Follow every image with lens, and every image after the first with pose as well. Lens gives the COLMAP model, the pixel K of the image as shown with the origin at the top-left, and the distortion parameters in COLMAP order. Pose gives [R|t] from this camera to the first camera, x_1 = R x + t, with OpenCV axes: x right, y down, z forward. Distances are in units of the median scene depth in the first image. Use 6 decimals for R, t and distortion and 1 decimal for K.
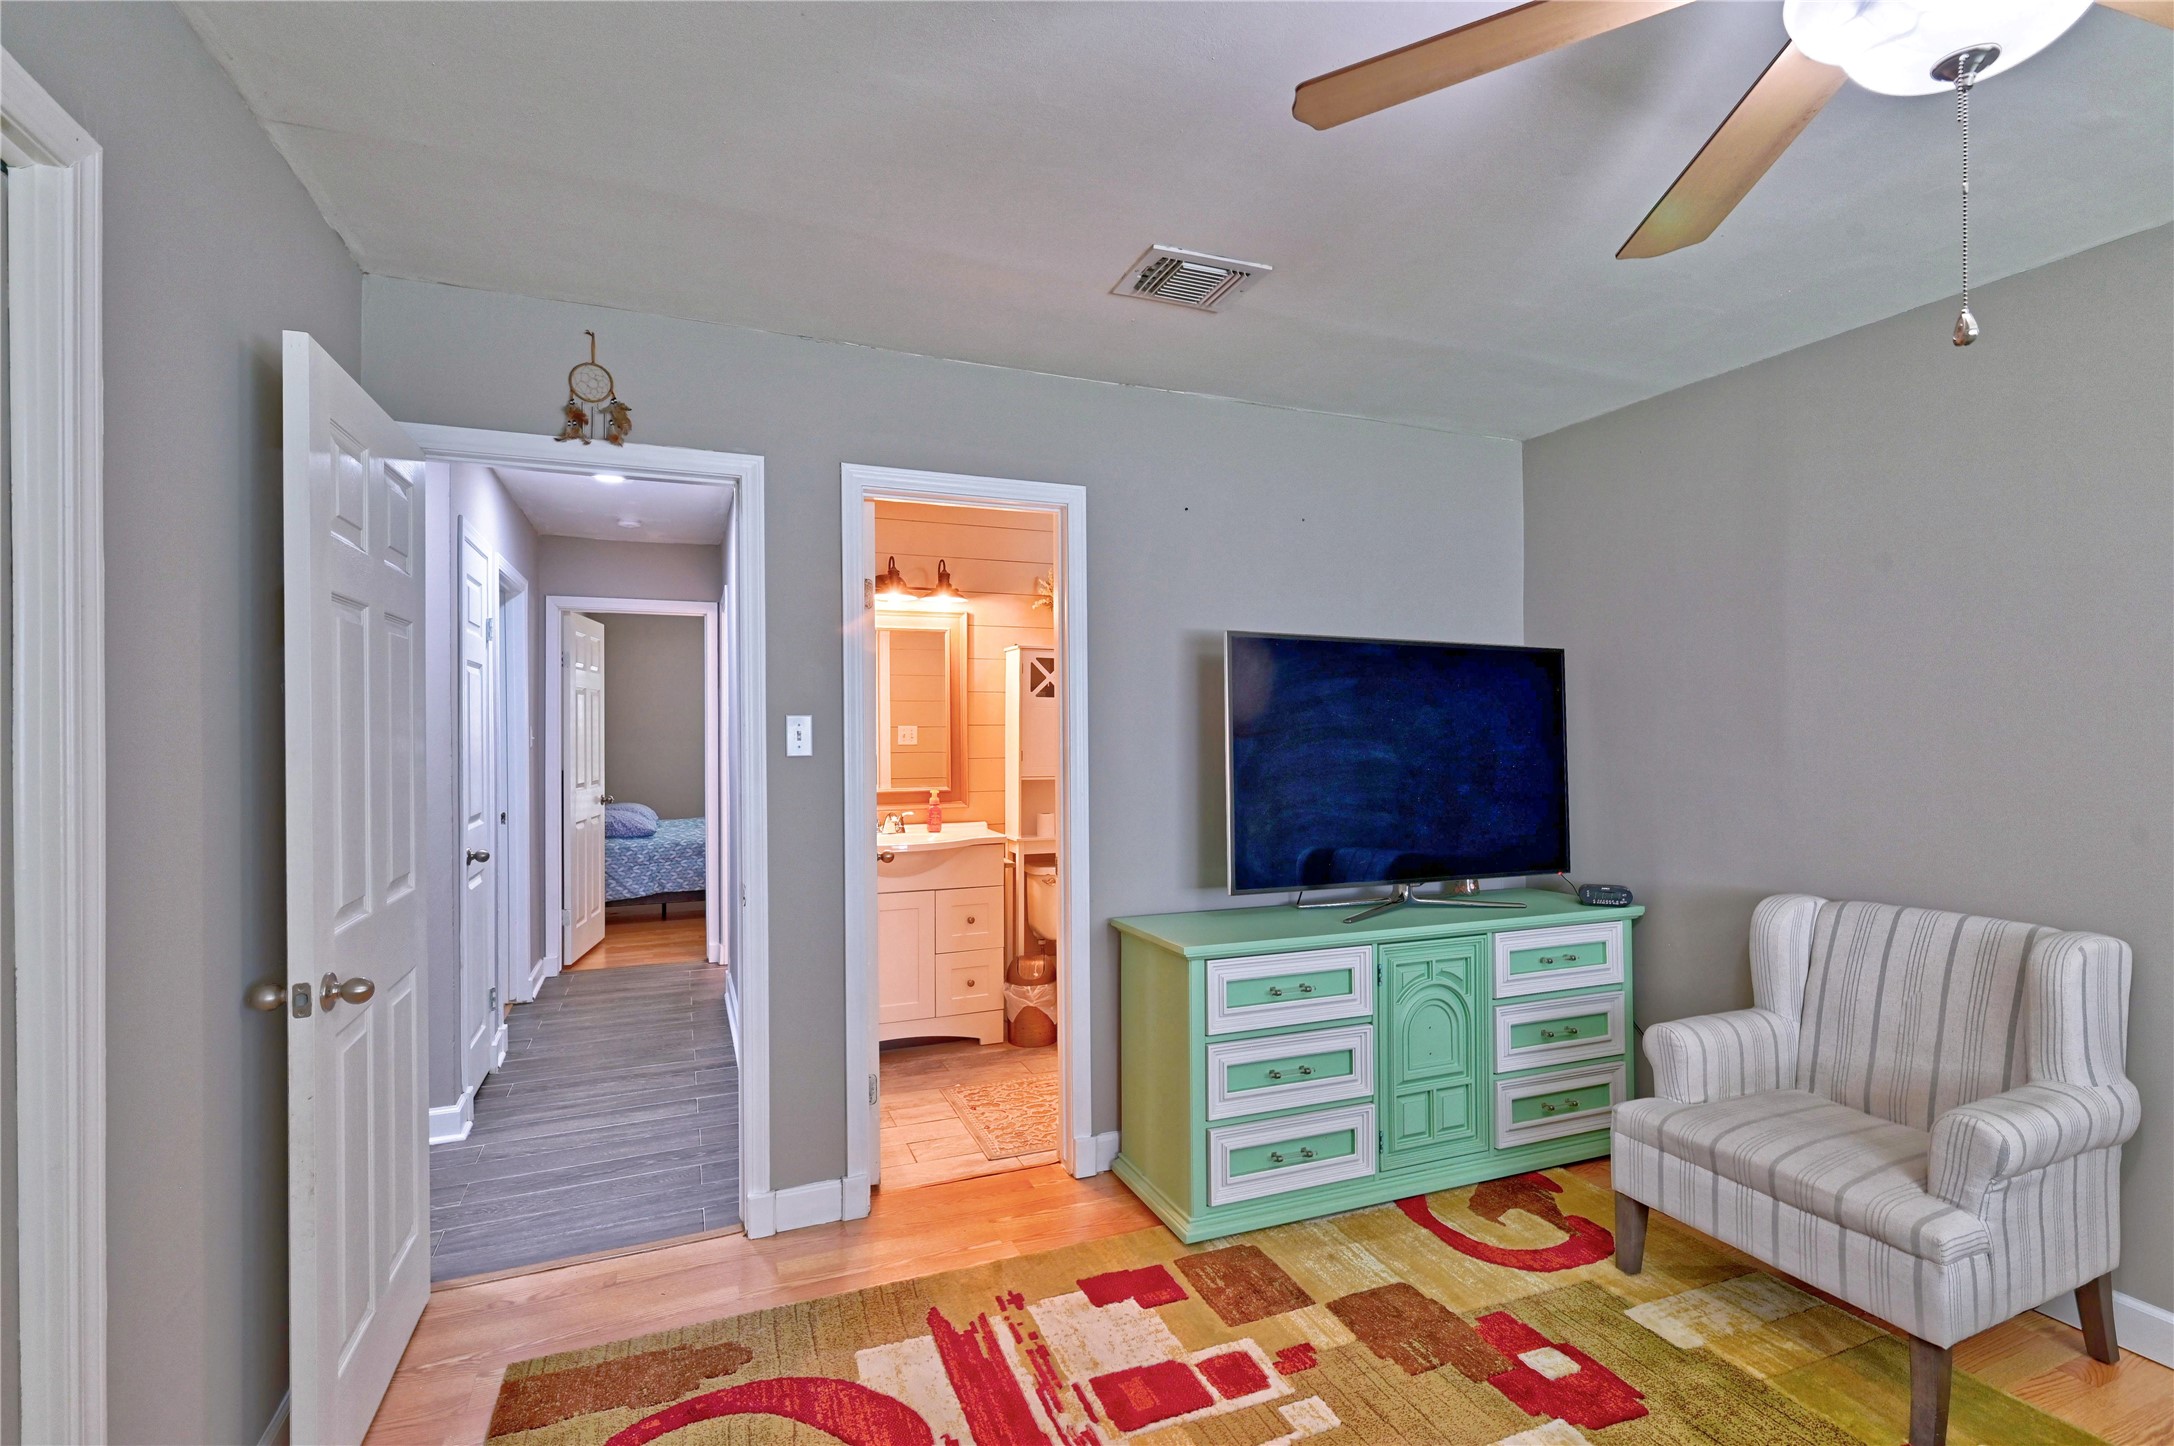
lens RADIAL K [[1002.2, 0, 1083.5], [0, 1002.2, 717.0], [0, 0, 1]] dist [-0.003202, -0.000356]
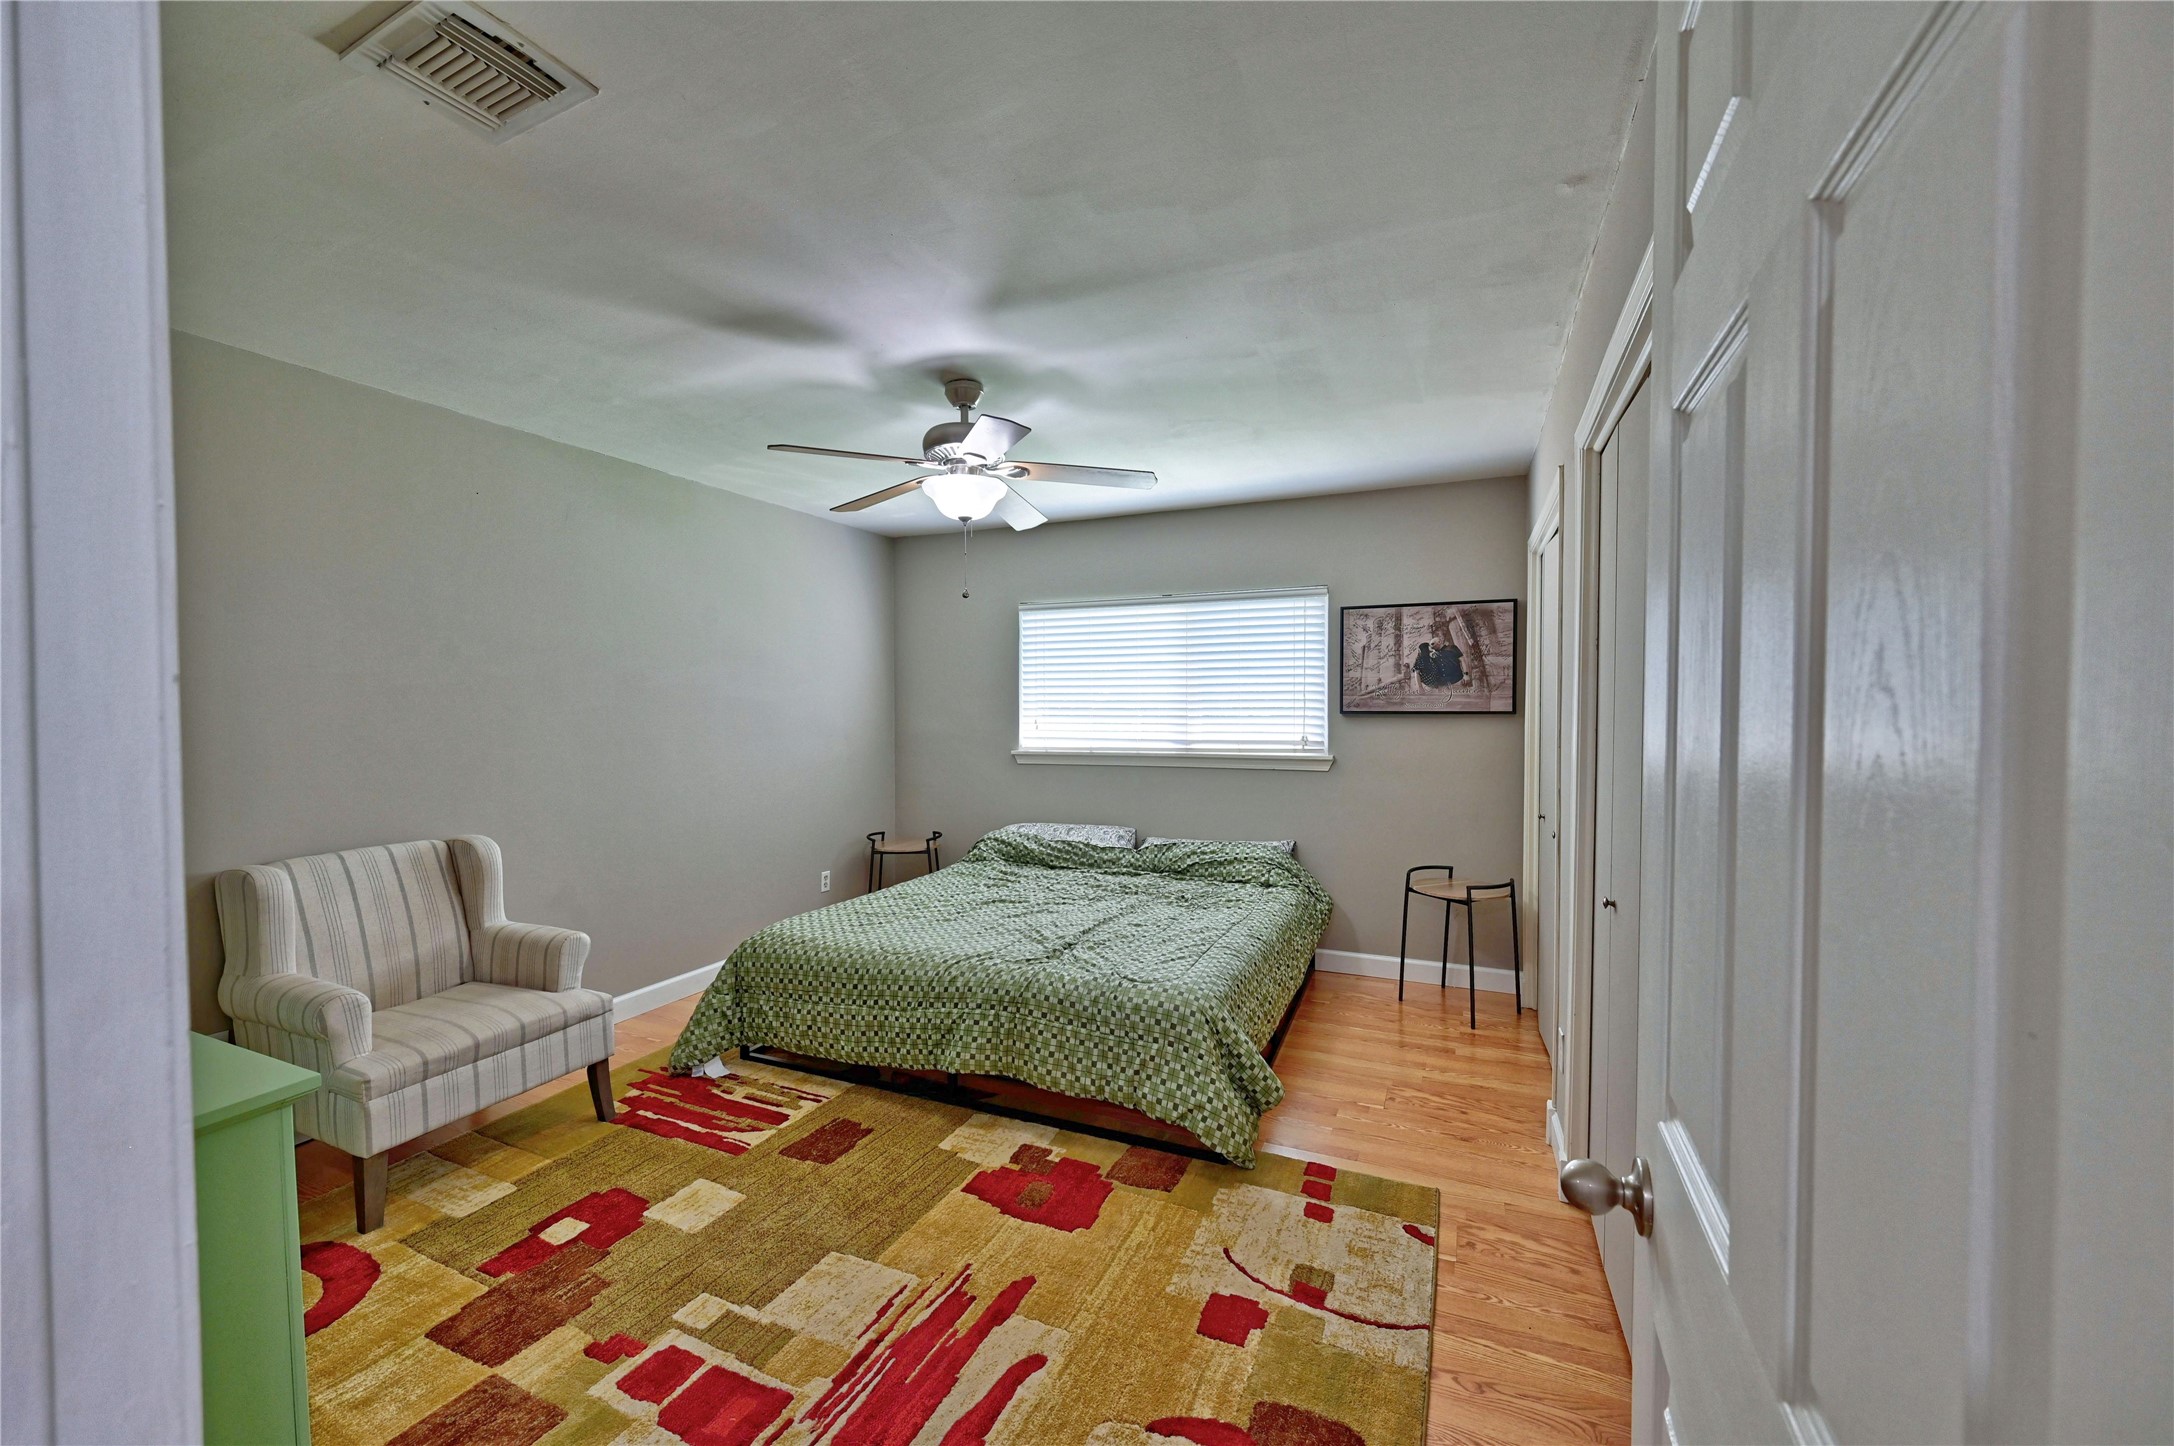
lens RADIAL K [[850.0, 0, 1088.3], [0, 850.0, 727.6], [0, 0, 1]] dist [-0.002685, 0.000598]
pose [[-0.691296, -0.017195, 0.722367, -0.710907], [-0.003724, 0.999788, 0.020235, 0.008568], [-0.722562, 0.011298, -0.691214, 1.241483]]
